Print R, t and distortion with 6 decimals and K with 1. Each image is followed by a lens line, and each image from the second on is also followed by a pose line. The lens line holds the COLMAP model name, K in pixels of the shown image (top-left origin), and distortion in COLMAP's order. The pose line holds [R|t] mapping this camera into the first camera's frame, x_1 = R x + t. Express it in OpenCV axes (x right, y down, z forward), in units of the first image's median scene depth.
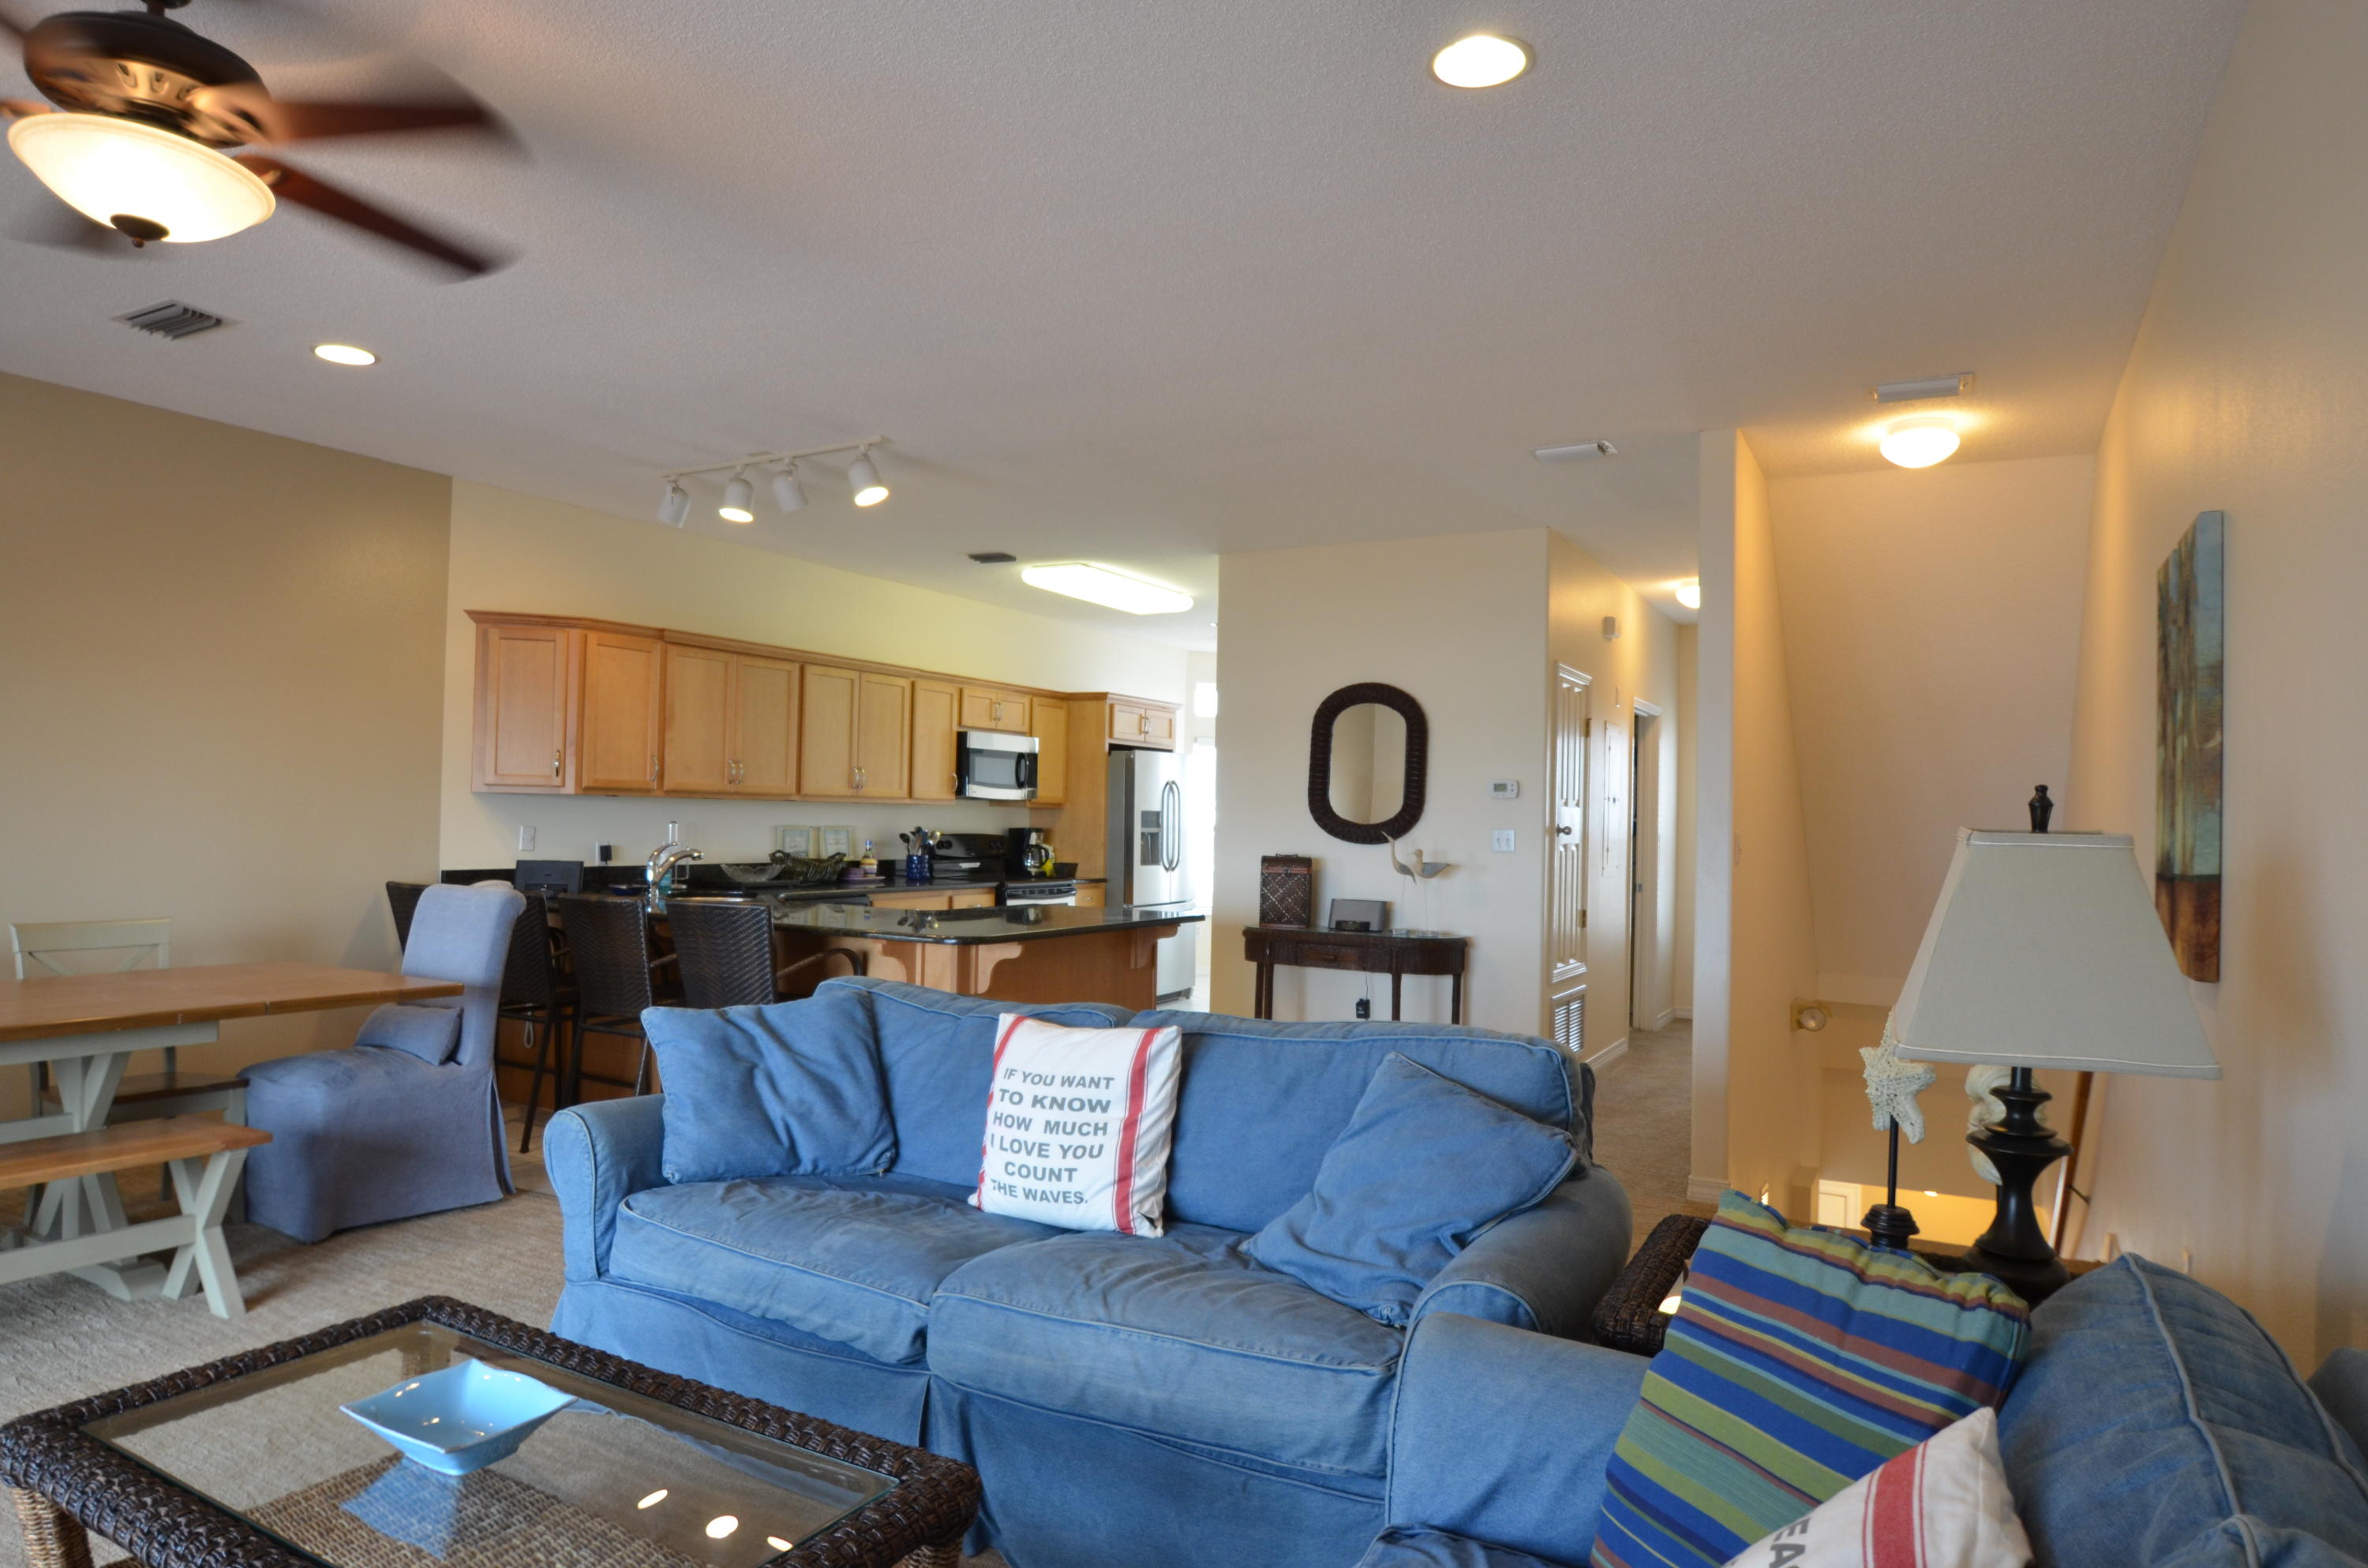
lens RADIAL K [[1402.8, 0, 1184.0], [0, 1402.8, 784.0], [0, 0, 1]] dist [-0.020504, -0.001352]
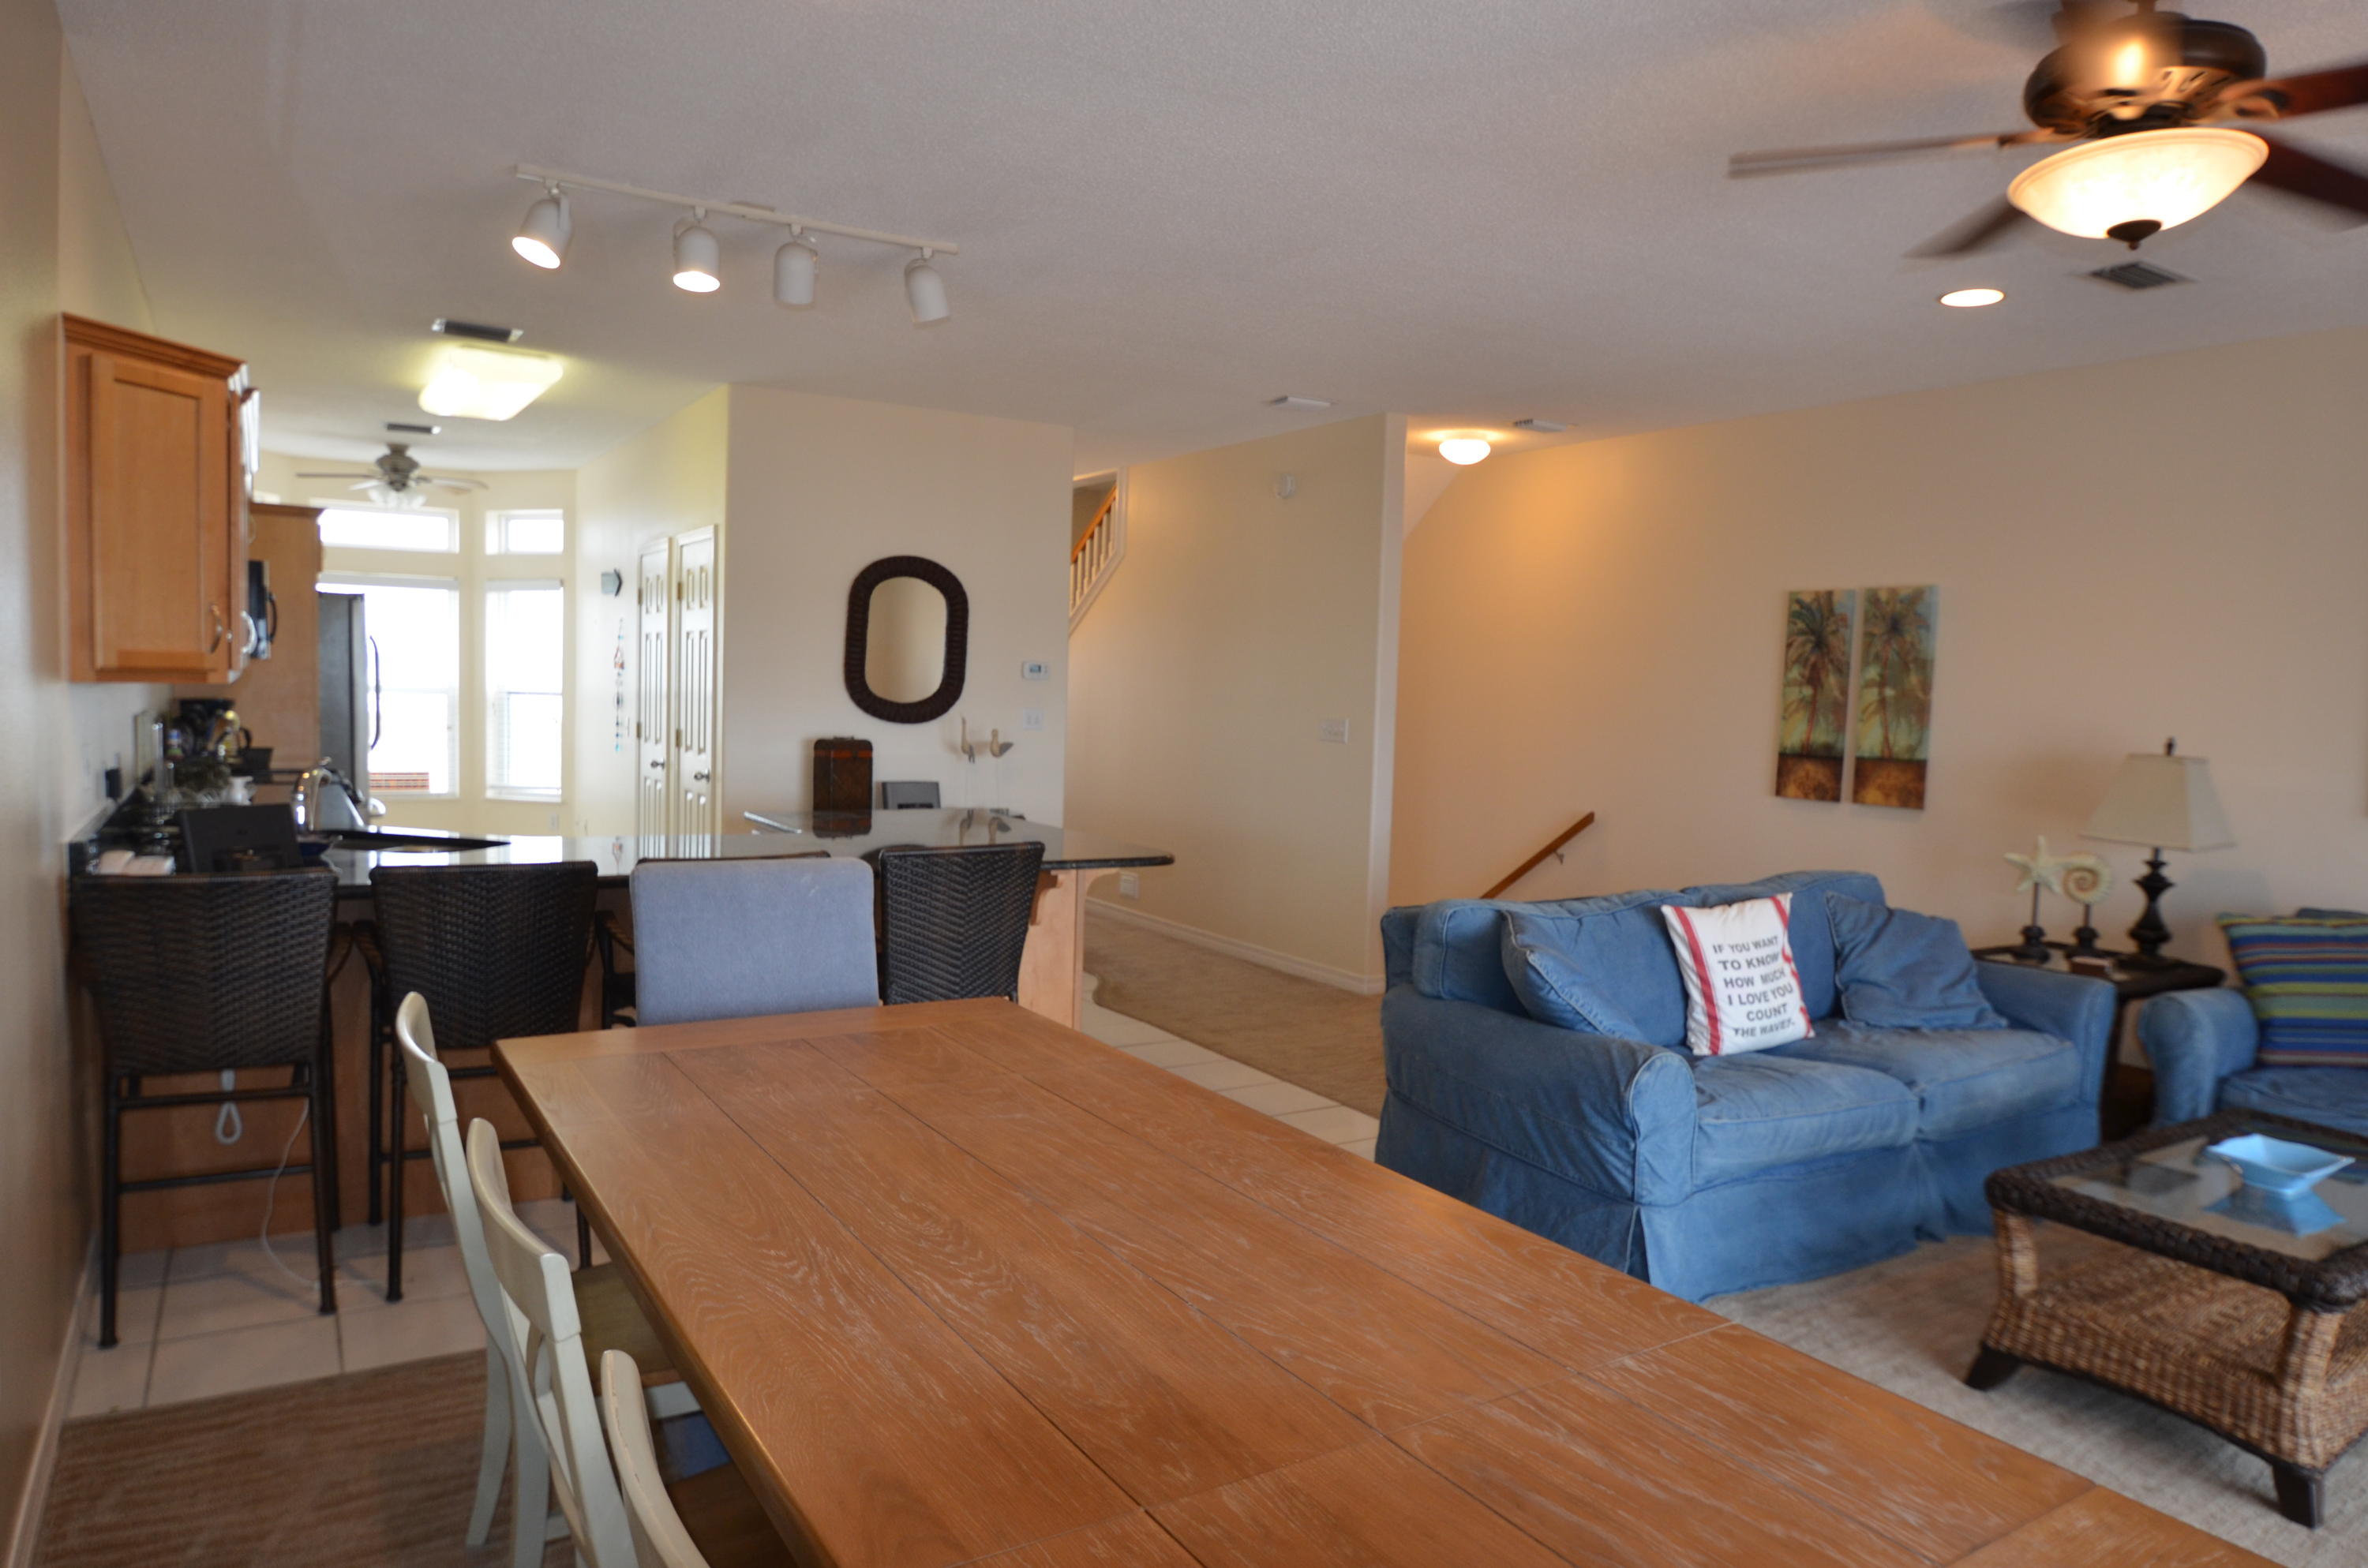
lens RADIAL K [[1495.4, 0, 1123.4], [0, 1495.4, 772.6], [0, 0, 1]] dist [-0.048219, -0.000496]
pose [[0.507547, -0.057578, 0.859698, -0.692748], [-0.044109, 0.994720, 0.092662, -0.025590], [-0.860494, -0.084951, 0.502328, 0.351830]]
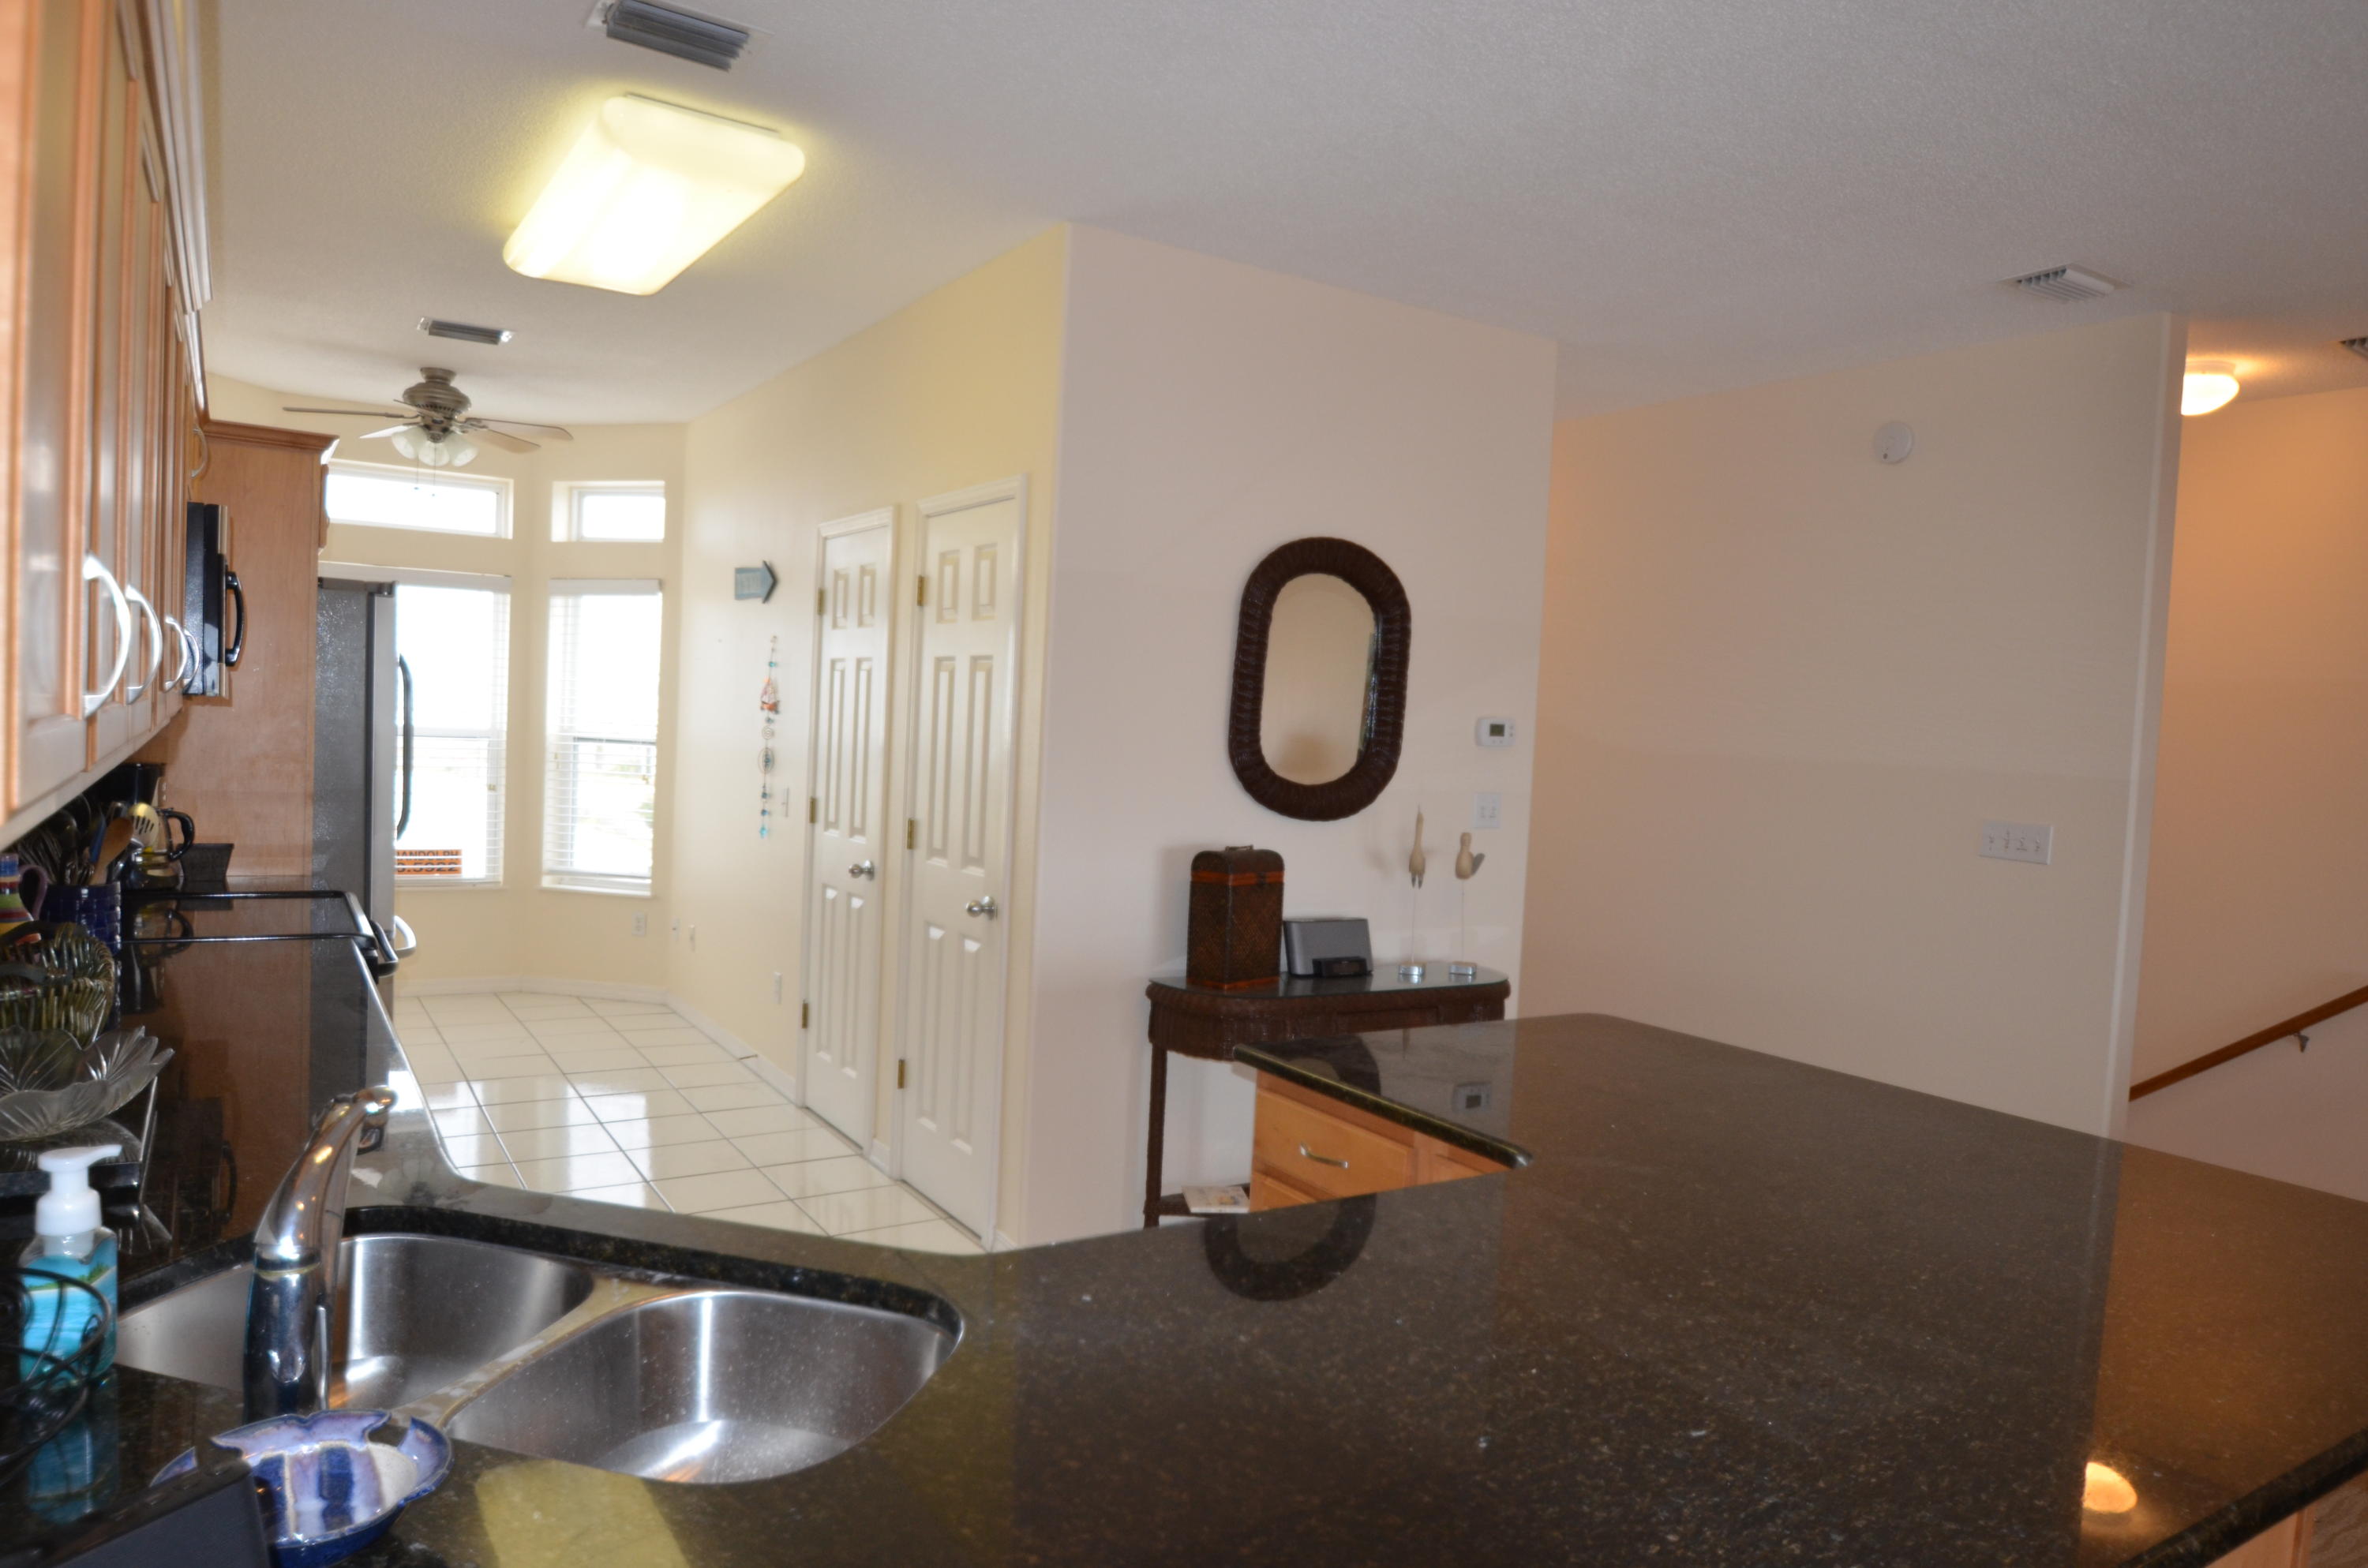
lens RADIAL K [[1495.4, 0, 1123.4], [0, 1495.4, 772.6], [0, 0, 1]] dist [-0.048219, -0.000496]
pose [[0.496750, -0.031065, 0.867337, -0.444305], [-0.061087, 0.995629, 0.070646, -0.014788], [-0.865741, -0.088077, 0.492681, 0.779957]]
